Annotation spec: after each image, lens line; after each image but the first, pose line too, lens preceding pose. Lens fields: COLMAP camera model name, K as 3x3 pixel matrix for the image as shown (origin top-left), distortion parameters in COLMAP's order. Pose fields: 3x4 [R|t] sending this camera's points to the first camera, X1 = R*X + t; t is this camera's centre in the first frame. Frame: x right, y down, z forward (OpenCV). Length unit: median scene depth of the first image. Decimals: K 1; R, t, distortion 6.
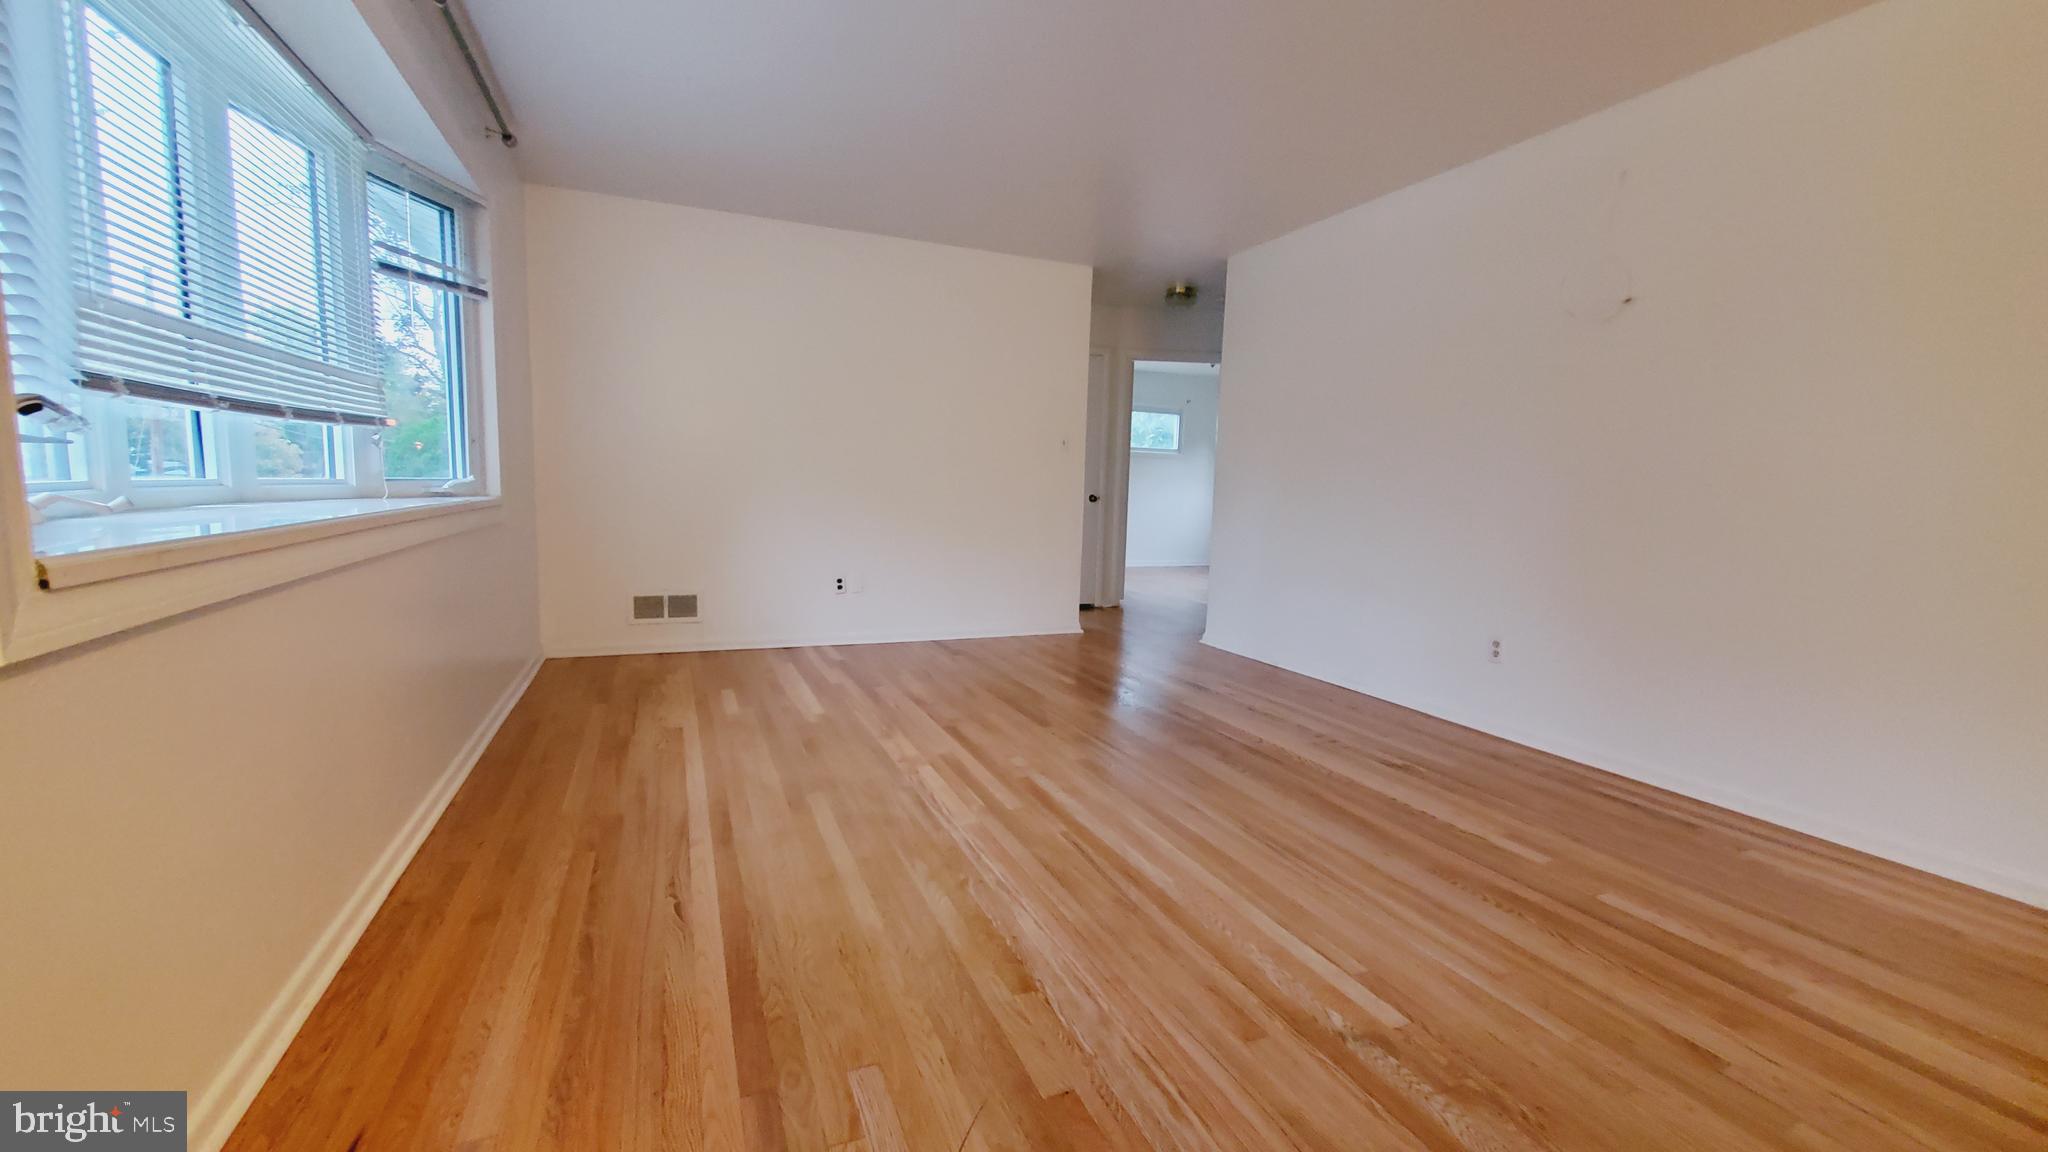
lens RADIAL K [[815.9, 0, 1013.2], [0, 815.9, 583.5], [0, 0, 1]] dist [-0.002090, 0.000437]
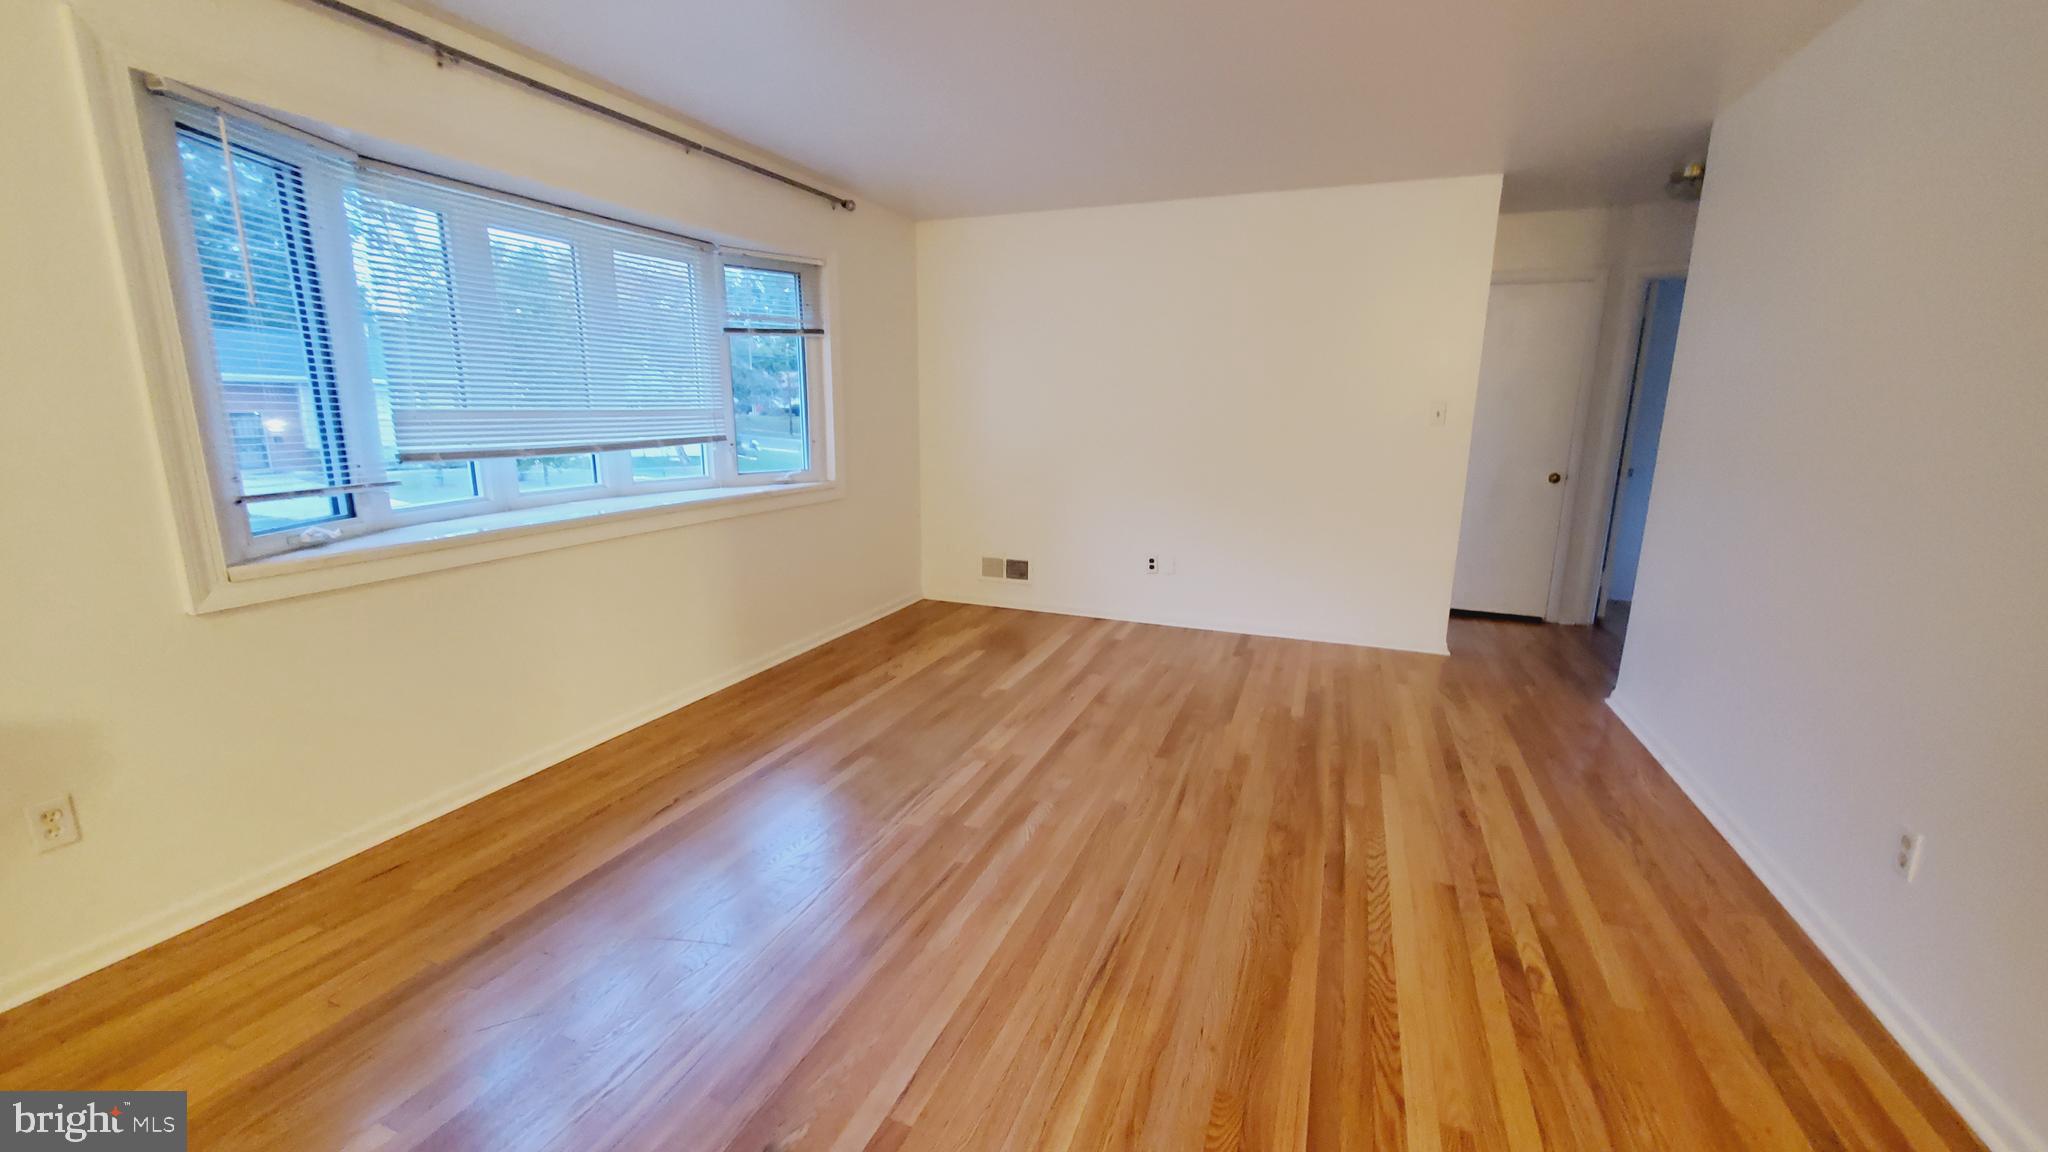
lens RADIAL K [[815.9, 0, 1019.0], [0, 815.9, 578.8], [0, 0, 1]] dist [-0.002090, 0.000437]
pose [[0.709303, 0.123921, -0.693925, 0.575316], [-0.071854, 0.992009, 0.103707, -0.114060], [0.701232, -0.023699, 0.712540, 0.257733]]
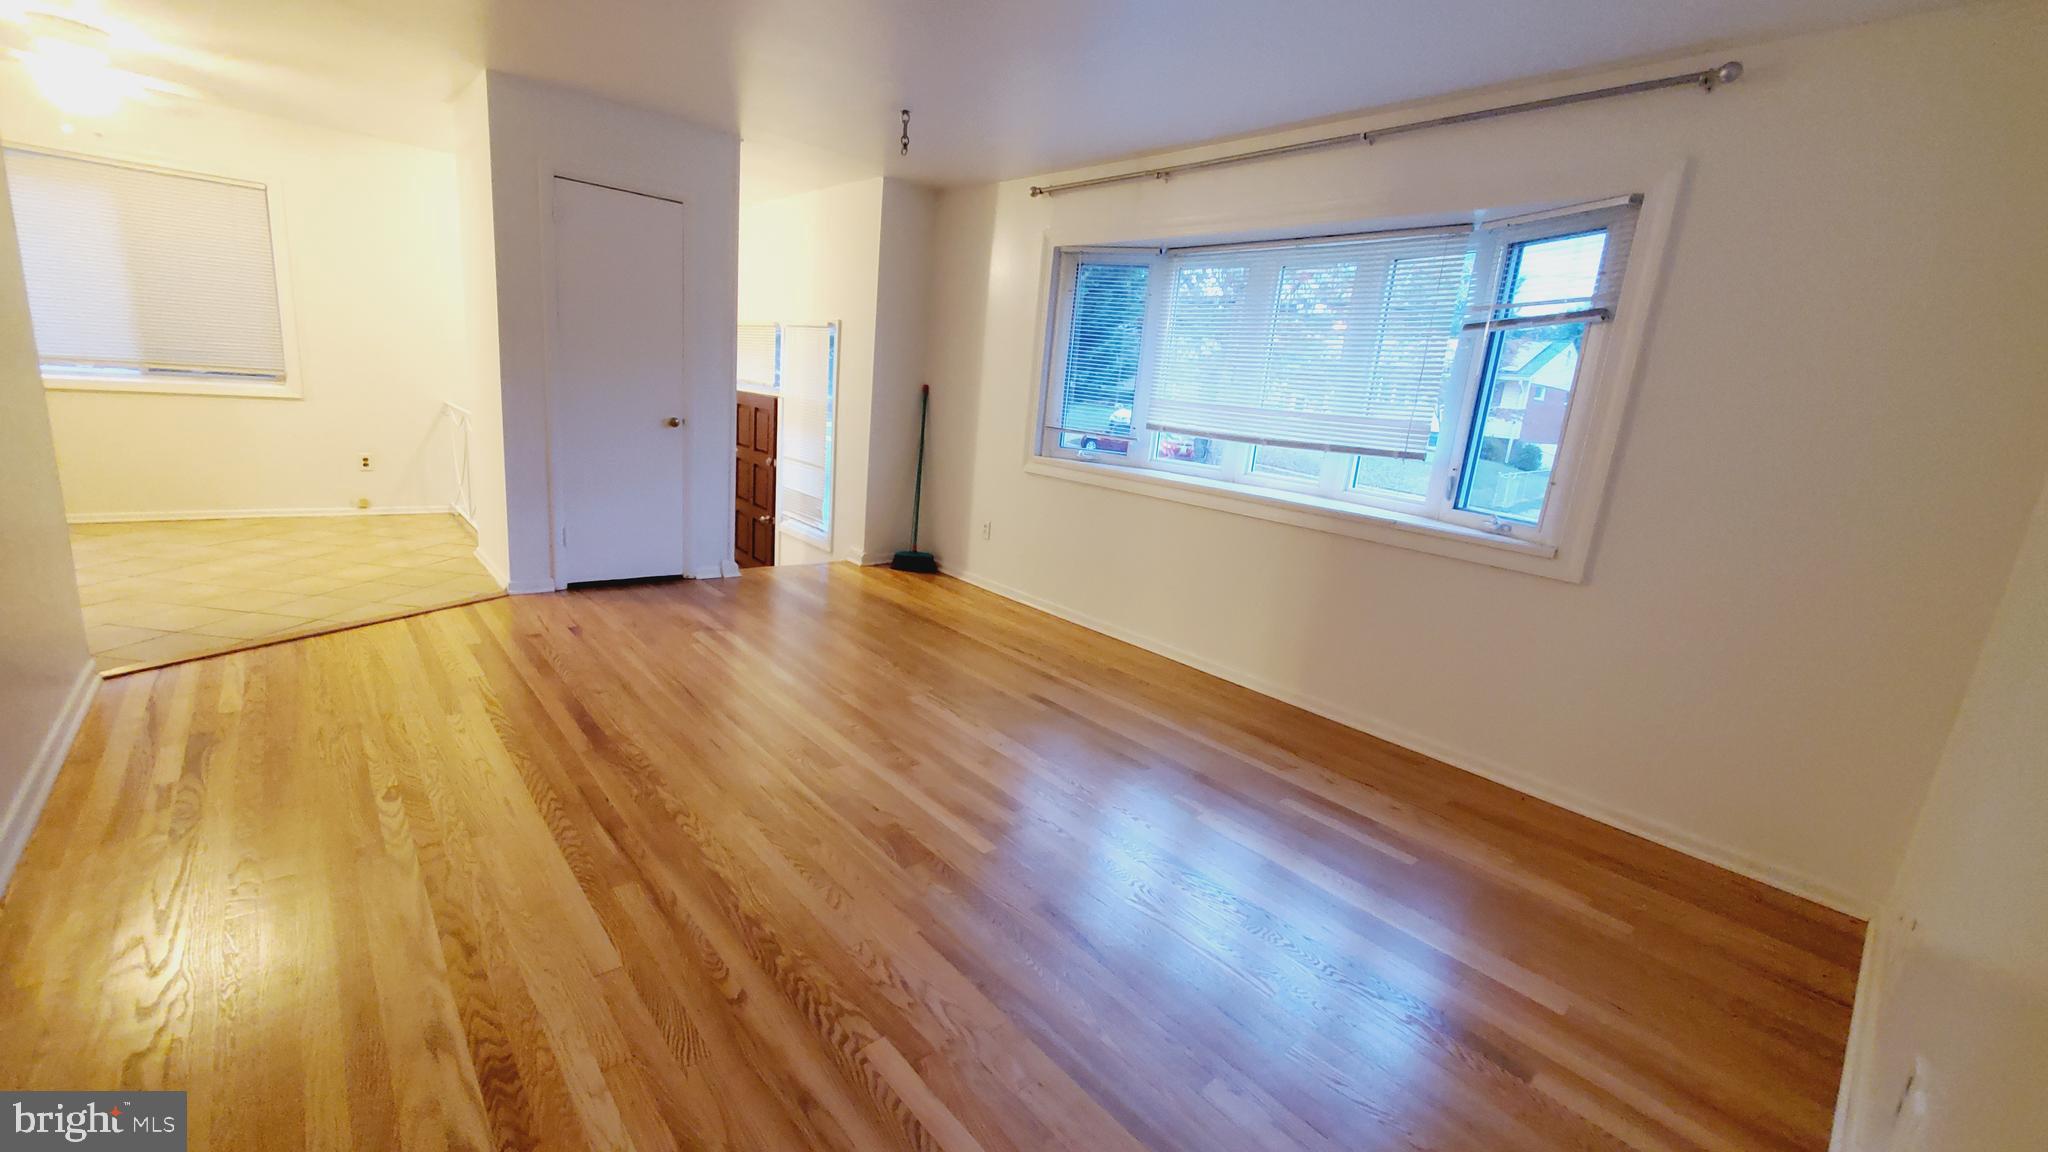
lens RADIAL K [[815.9, 0, 1014.5], [0, 815.9, 570.0], [0, 0, 1]] dist [-0.002090, 0.000437]
pose [[-0.942552, -0.043164, -0.331260, 0.192971], [-0.154987, 0.934939, 0.319167, -0.285778], [0.295932, 0.352173, -0.887918, 1.679106]]
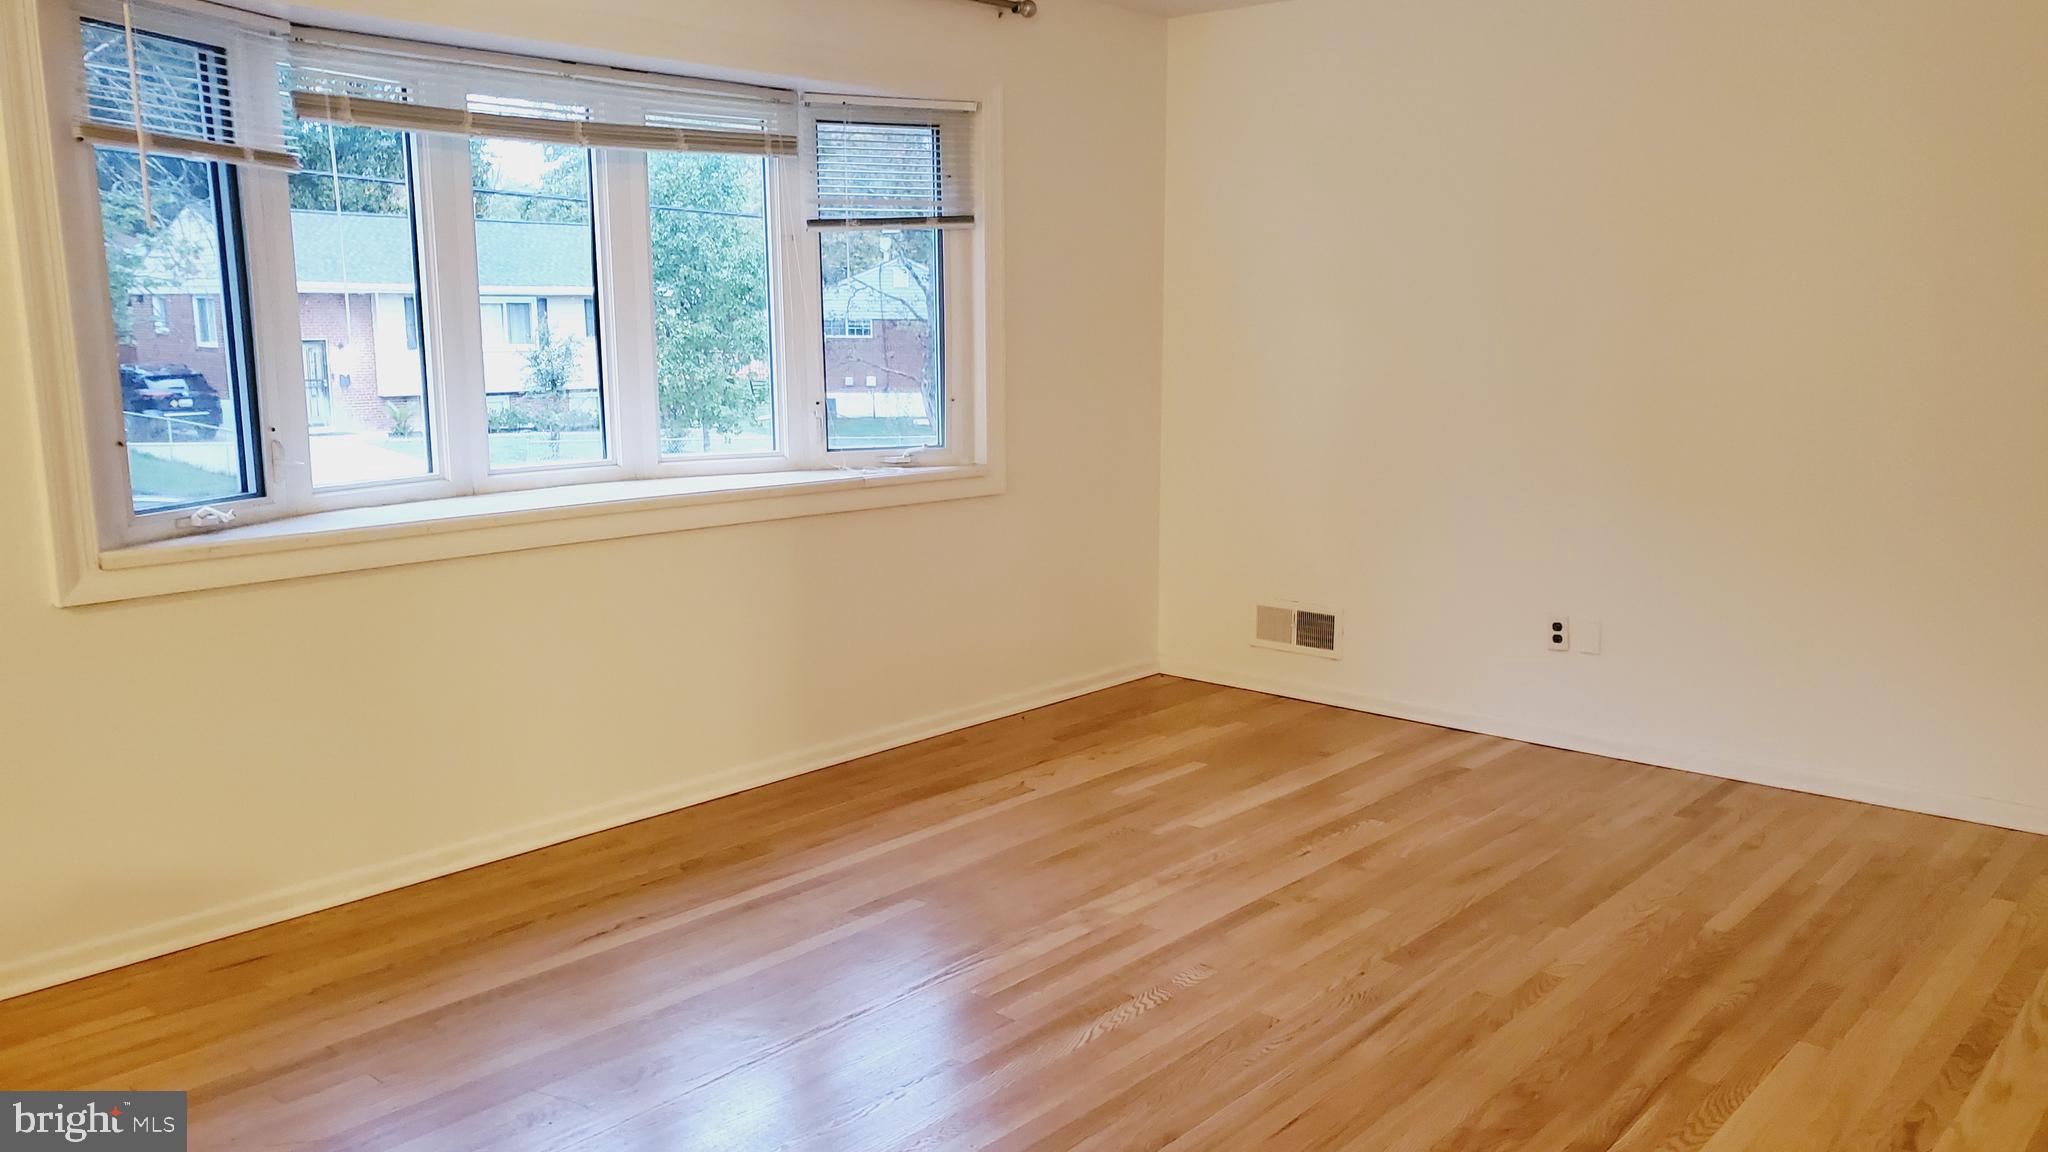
lens RADIAL K [[1587.5, 0, 1033.5], [0, 1587.5, 607.7], [0, 0, 1]] dist [0.050186, -0.046312]
pose [[0.433068, 0.132073, -0.891633, 0.872677], [-0.093541, 0.990451, 0.101277, -0.136569], [0.896495, 0.039544, 0.441287, 0.363629]]
